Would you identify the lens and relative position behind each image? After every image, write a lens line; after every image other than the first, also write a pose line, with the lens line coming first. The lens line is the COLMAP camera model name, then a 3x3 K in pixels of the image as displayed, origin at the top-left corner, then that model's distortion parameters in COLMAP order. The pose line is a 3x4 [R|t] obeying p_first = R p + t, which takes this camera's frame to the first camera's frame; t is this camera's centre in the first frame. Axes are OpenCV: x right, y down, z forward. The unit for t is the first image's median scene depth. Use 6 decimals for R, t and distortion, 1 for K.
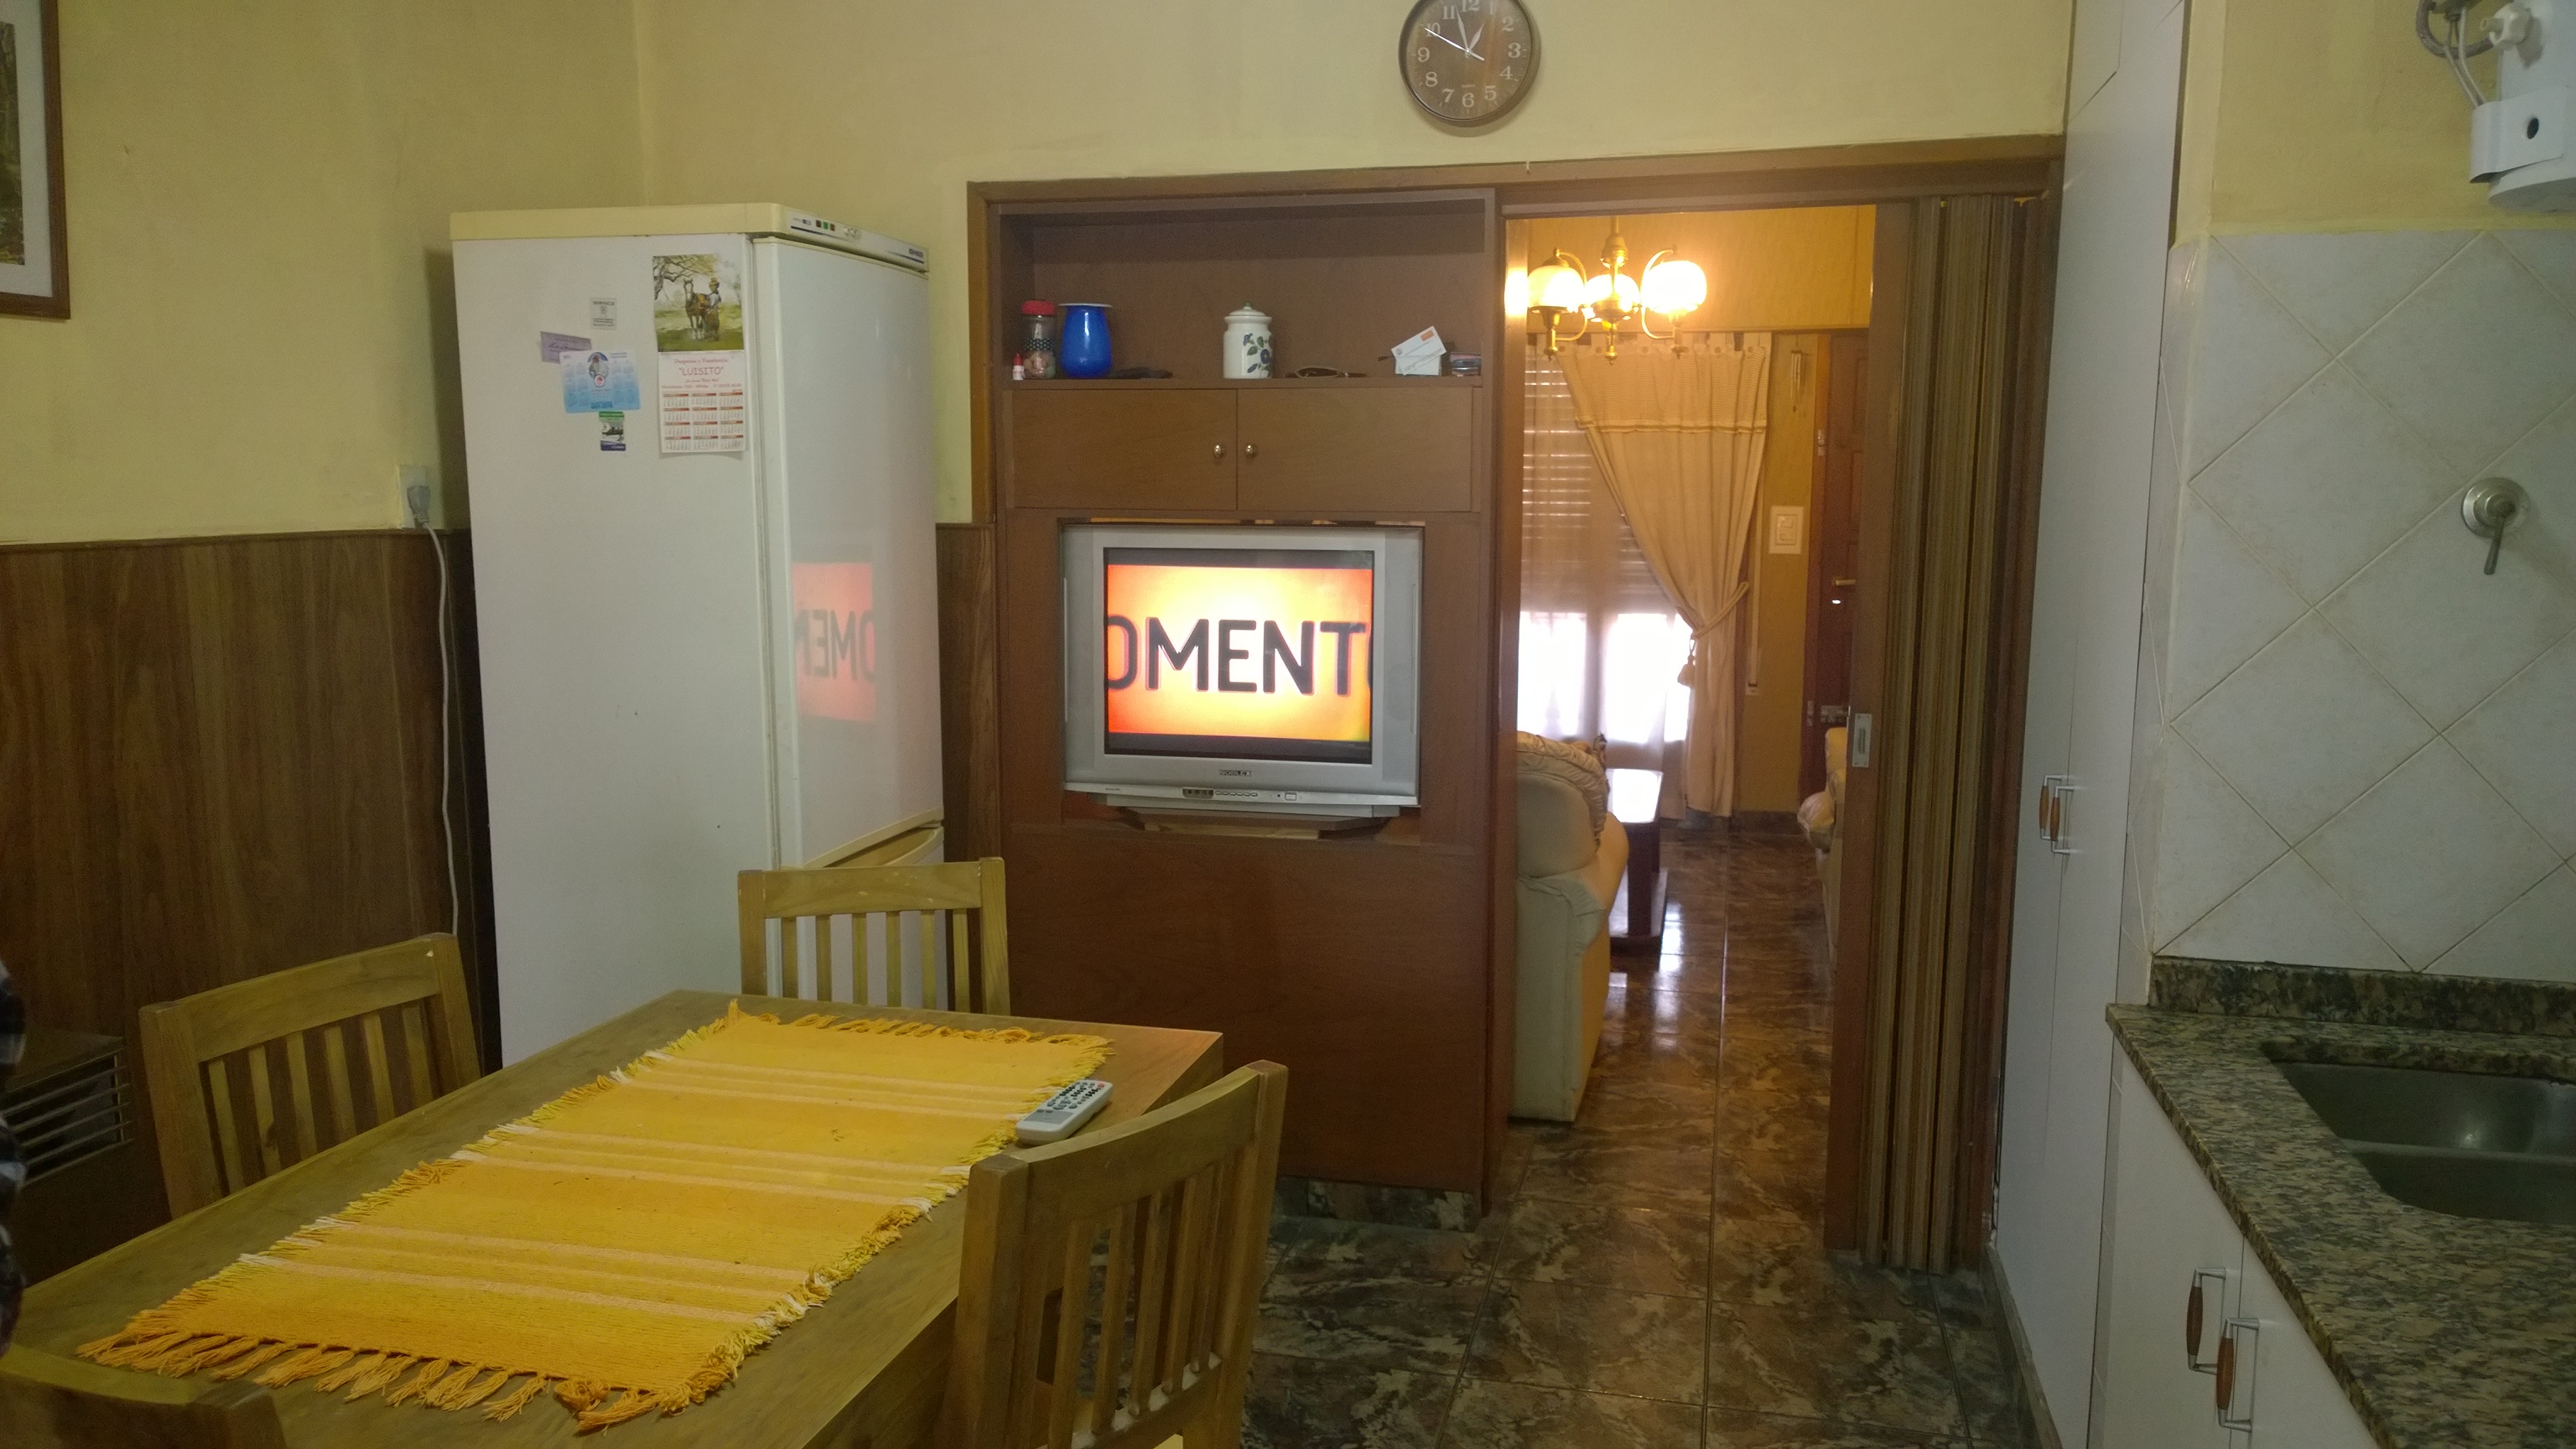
lens RADIAL K [[1768.1, 0, 1297.9], [0, 1768.1, 728.9], [0, 0, 1]] dist [0.004897, -0.000317]
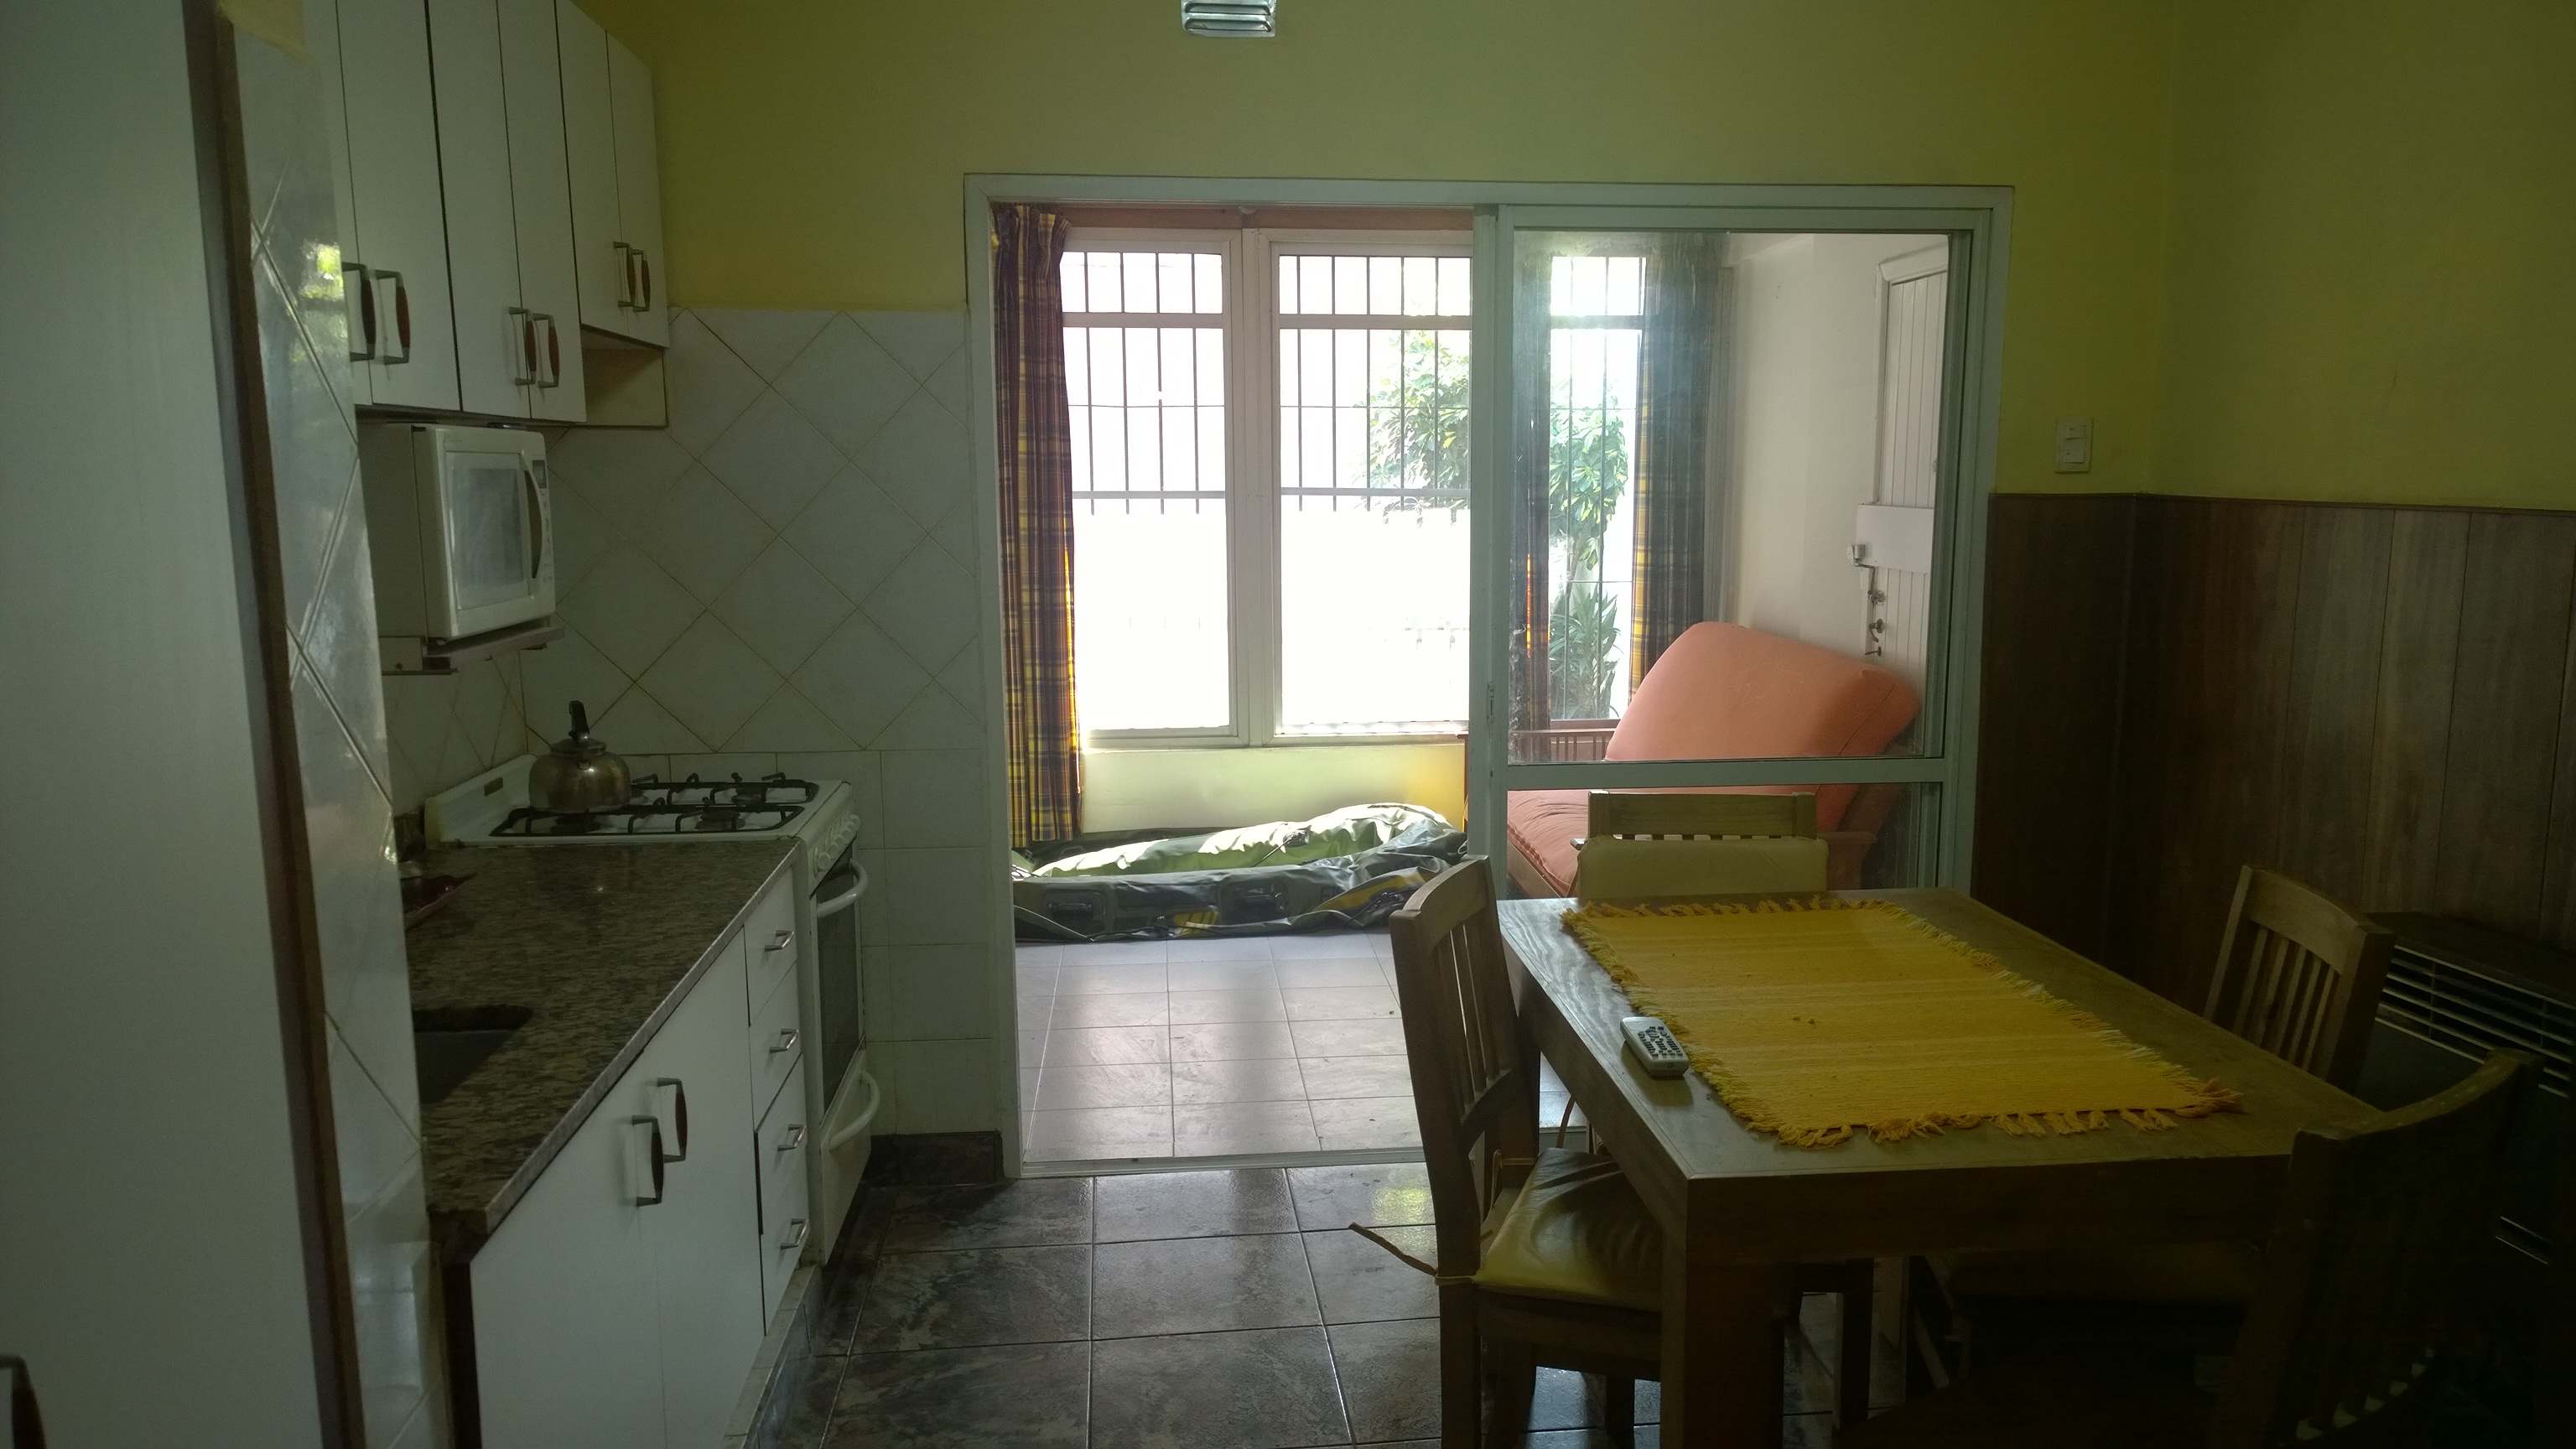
lens RADIAL K [[1768.1, 0, 1297.9], [0, 1768.1, 728.9], [0, 0, 1]] dist [0.004897, -0.000317]
pose [[-0.938859, 0.052032, -0.340348, 0.547127], [-0.047507, 0.959483, 0.277733, -0.326663], [0.341009, 0.276921, -0.898347, 2.374937]]
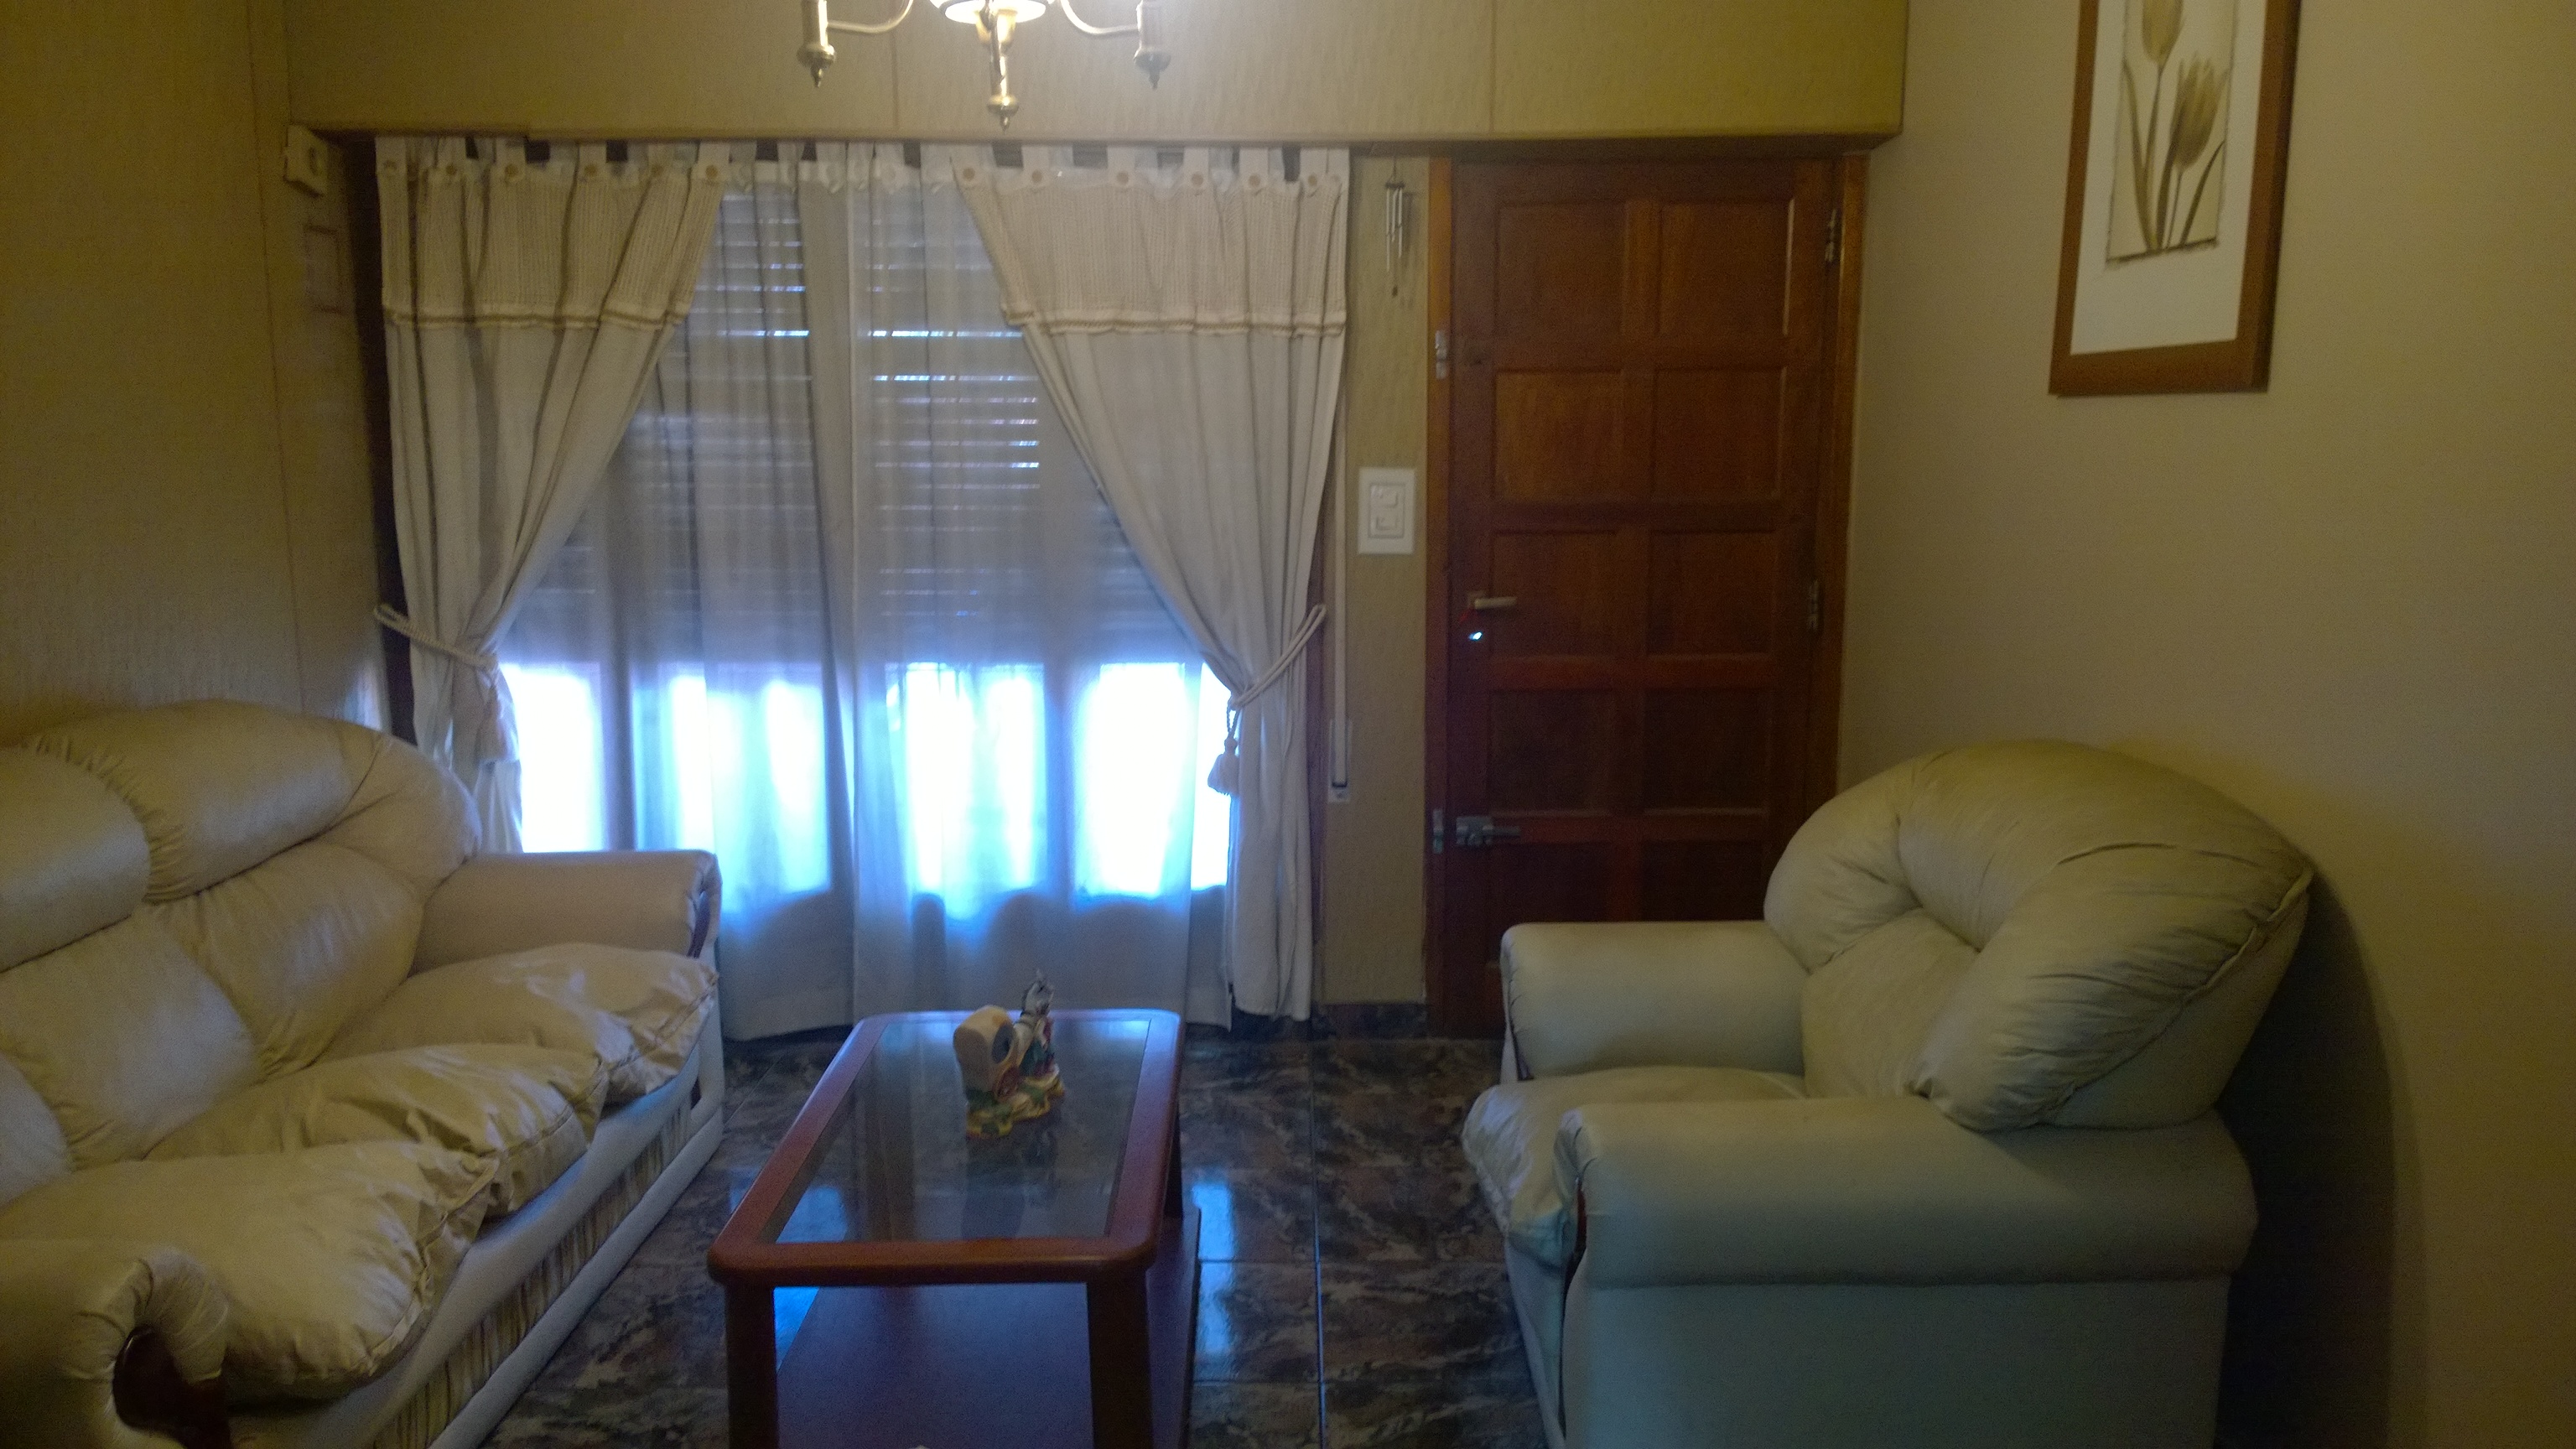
lens RADIAL K [[1768.1, 0, 1297.9], [0, 1768.1, 728.9], [0, 0, 1]] dist [0.004897, -0.000317]
pose [[0.972774, -0.041120, 0.228078, 0.116536], [0.036807, 0.999055, 0.023134, -0.056707], [-0.228814, -0.014109, 0.973368, 0.454674]]
